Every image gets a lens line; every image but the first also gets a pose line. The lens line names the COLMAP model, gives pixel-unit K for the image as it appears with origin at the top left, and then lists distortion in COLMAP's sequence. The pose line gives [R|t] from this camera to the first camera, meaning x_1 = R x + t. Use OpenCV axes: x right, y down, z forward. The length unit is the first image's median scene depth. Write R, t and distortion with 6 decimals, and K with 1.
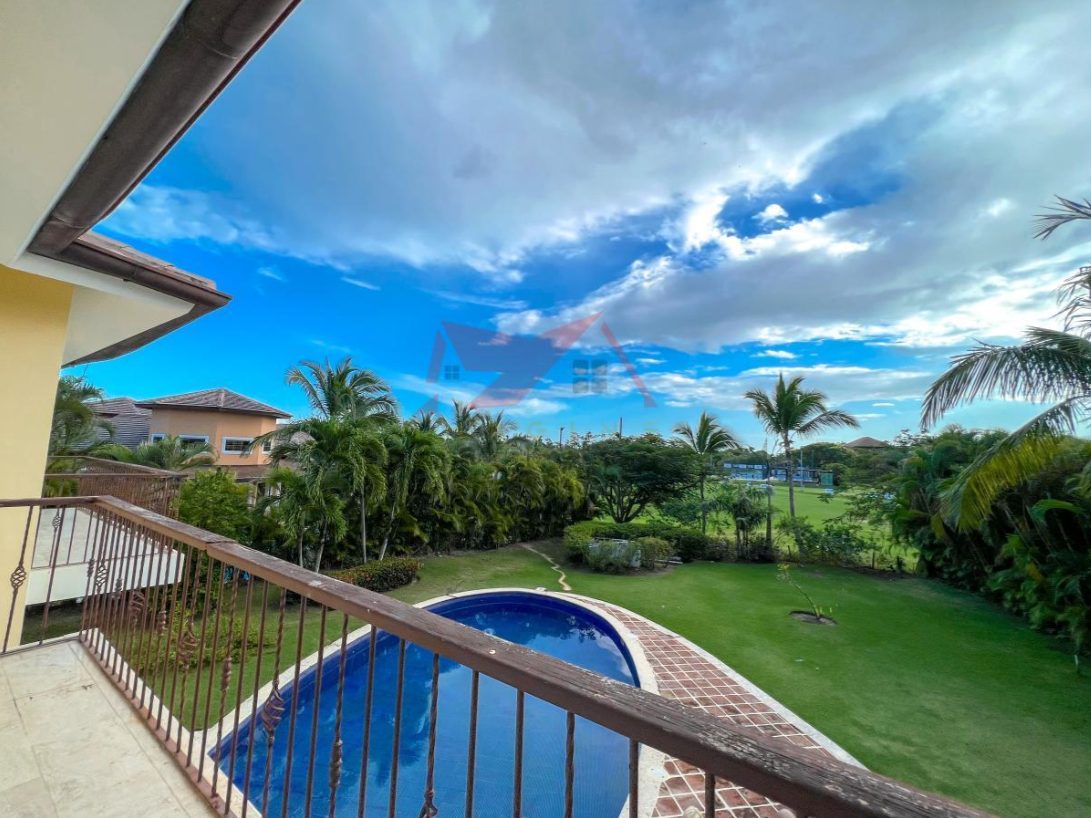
lens RADIAL K [[439.5, 0, 544.6], [0, 439.5, 405.6], [0, 0, 1]] dist [-0.001024, 0.000311]
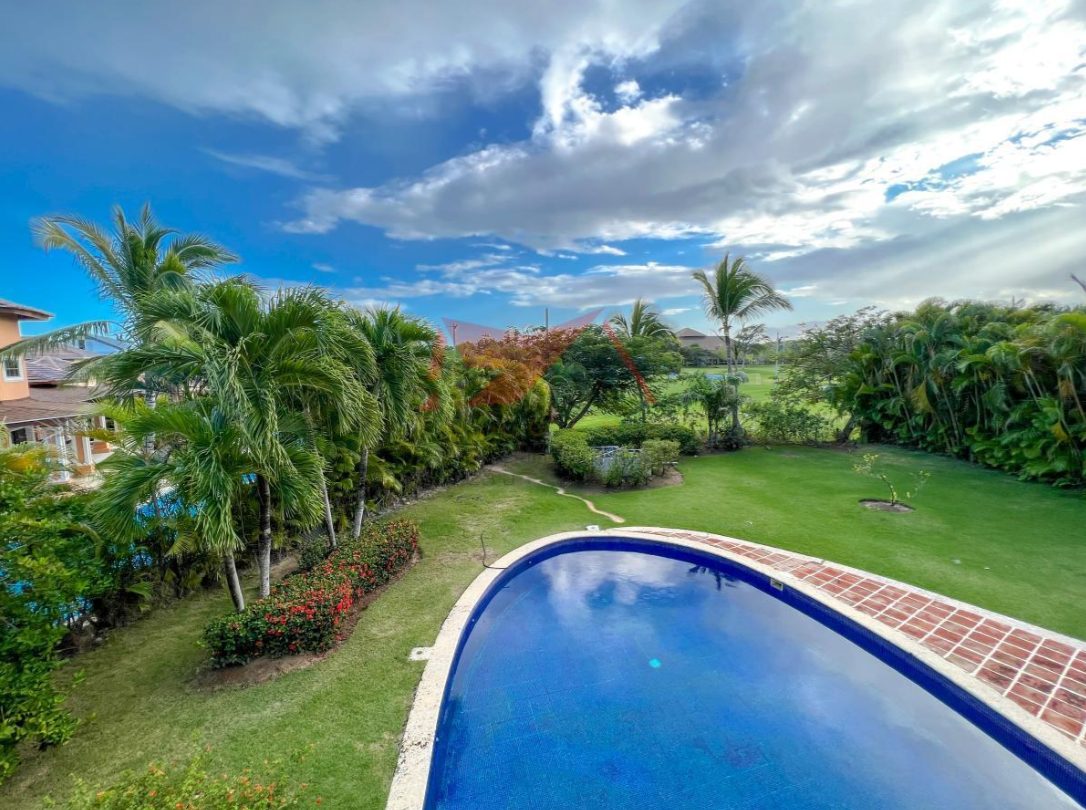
lens RADIAL K [[426.8, 0, 550.3], [0, 426.8, 422.7], [0, 0, 1]] dist [-0.001066, -0.000086]
pose [[0.929645, -0.115442, 0.349904, -0.187342], [0.019078, 0.963457, 0.267182, 0.026887], [-0.367961, -0.241709, 0.897876, 0.246309]]
